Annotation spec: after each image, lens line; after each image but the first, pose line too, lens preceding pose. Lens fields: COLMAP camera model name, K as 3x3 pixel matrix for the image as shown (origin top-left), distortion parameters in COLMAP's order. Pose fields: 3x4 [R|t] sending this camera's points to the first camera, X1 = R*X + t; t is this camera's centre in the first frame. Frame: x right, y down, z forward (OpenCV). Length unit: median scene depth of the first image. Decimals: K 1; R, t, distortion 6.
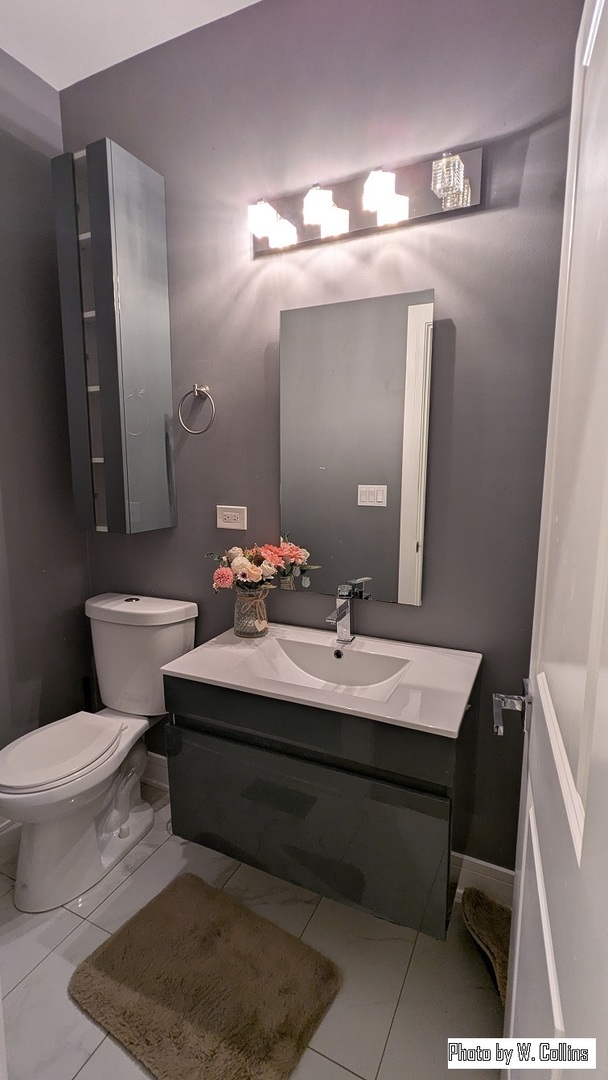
lens RADIAL K [[508.1, 0, 303.1], [0, 508.1, 541.1], [0, 0, 1]] dist [0.000508, 0.001610]
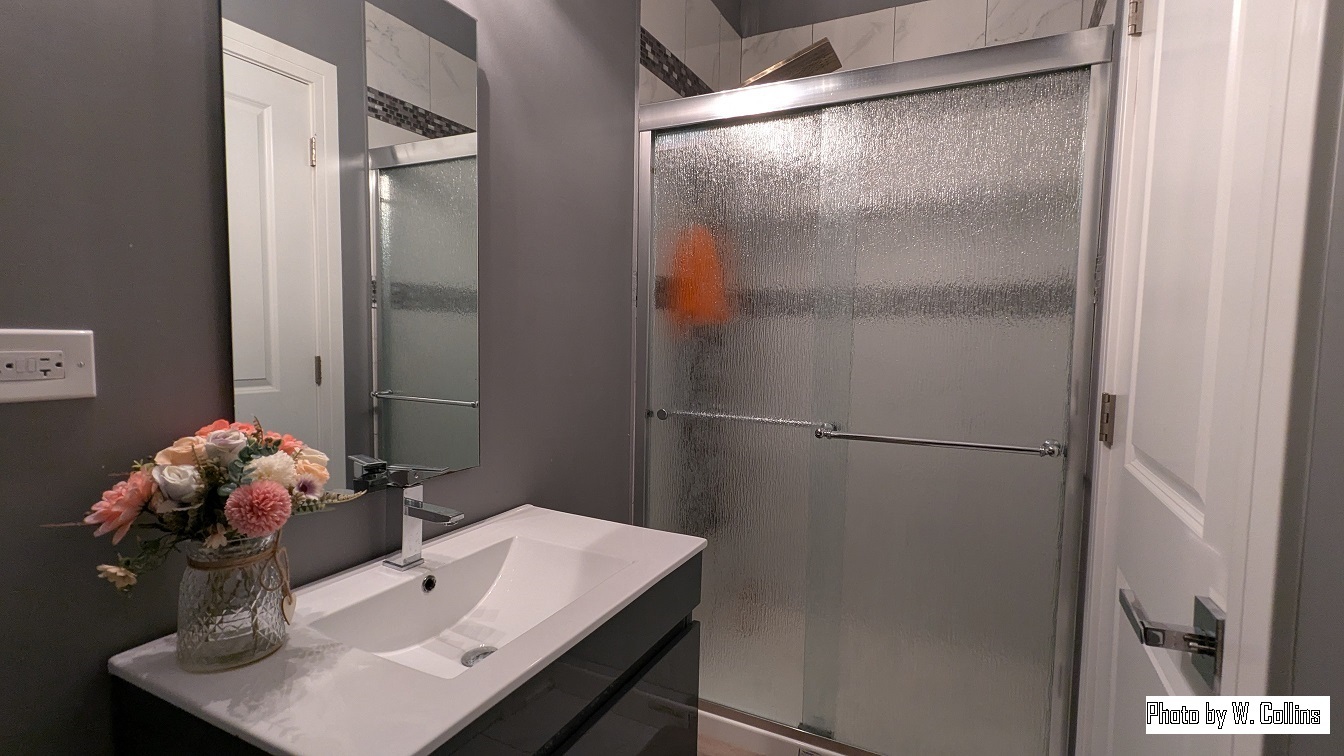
lens RADIAL K [[632.3, 0, 671.0], [0, 632.3, 378.8], [0, 0, 1]] dist [0.000508, 0.001610]
pose [[0.010944, -0.065652, 0.997783, -0.597893], [0.134518, 0.988869, 0.063590, -0.007680], [-0.990851, 0.133524, 0.019654, 0.682880]]
